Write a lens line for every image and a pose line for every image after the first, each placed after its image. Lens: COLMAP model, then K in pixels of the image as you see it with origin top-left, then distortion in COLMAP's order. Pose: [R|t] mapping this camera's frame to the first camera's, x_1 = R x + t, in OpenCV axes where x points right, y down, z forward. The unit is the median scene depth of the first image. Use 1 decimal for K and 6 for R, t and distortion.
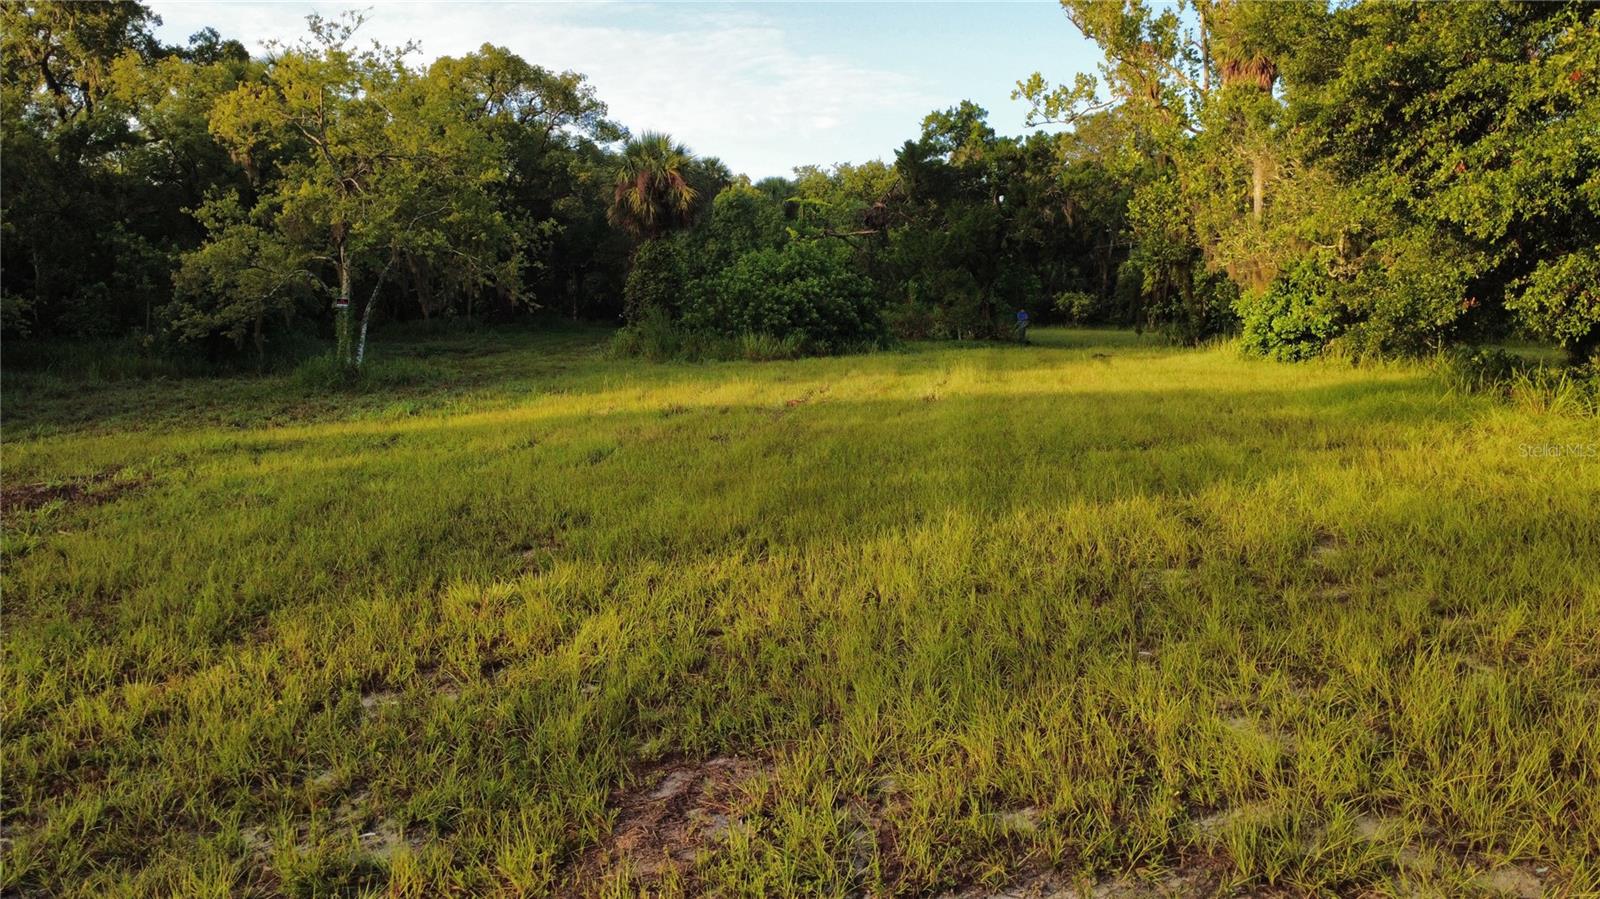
lens RADIAL K [[1168.7, 0, 798.8], [0, 1168.7, 448.4], [0, 0, 1]] dist [-0.001068, 0.002467]
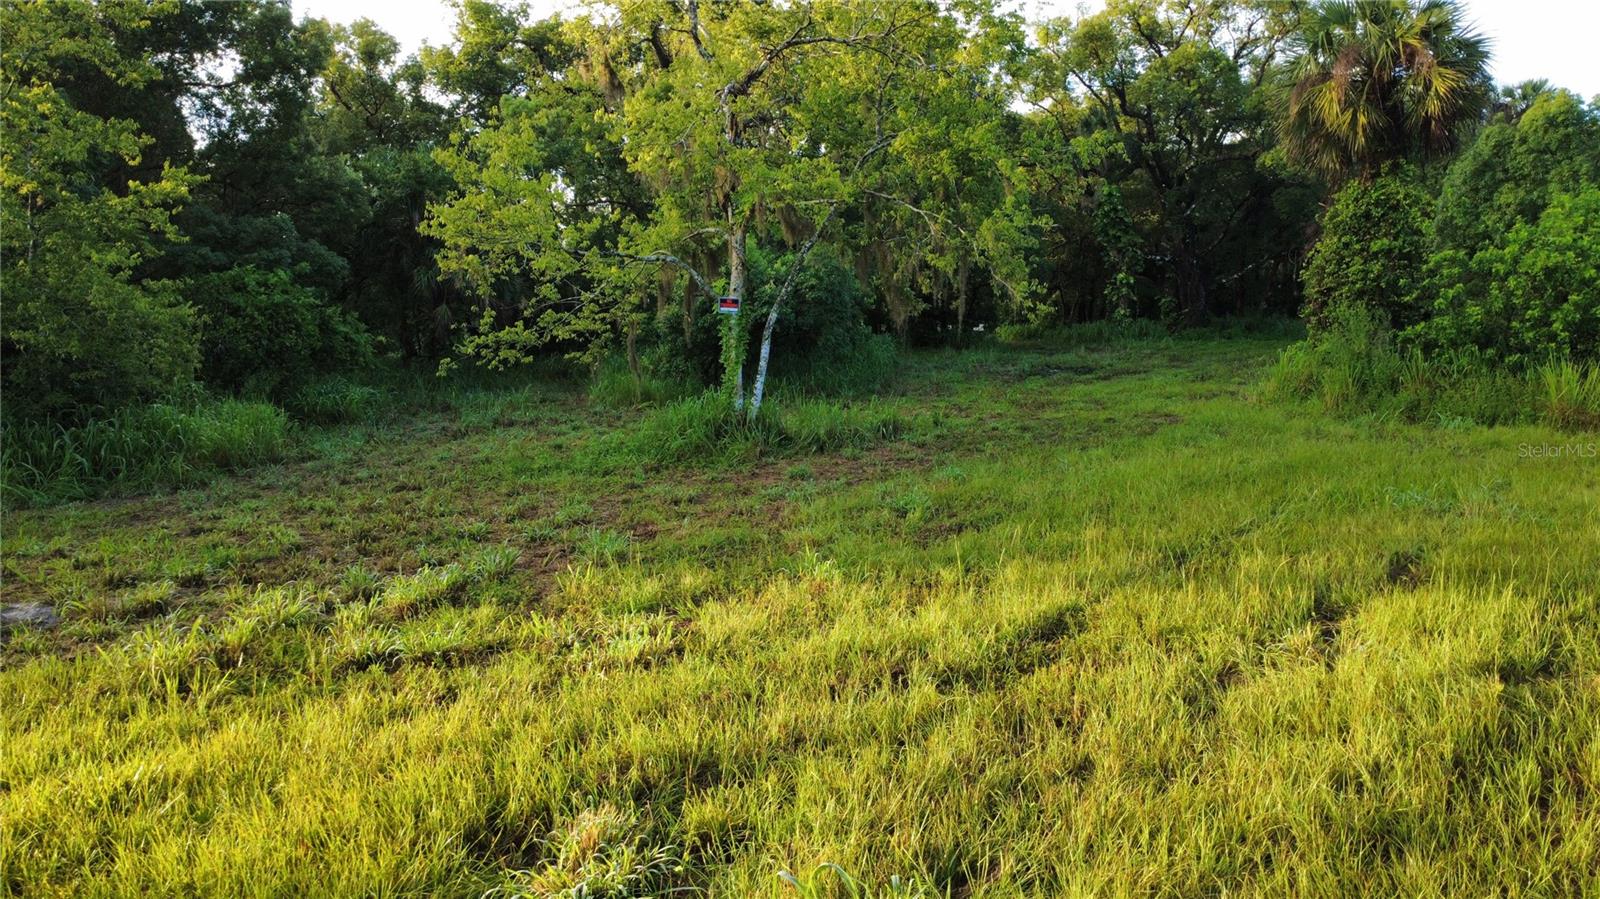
lens RADIAL K [[1168.7, 0, 804.3], [0, 1168.7, 444.5], [0, 0, 1]] dist [-0.001068, 0.002467]
pose [[0.806103, 0.060340, -0.588691, -0.009824], [-0.060969, 0.997963, 0.018805, -0.053165], [0.588626, 0.020733, 0.808140, 0.428324]]
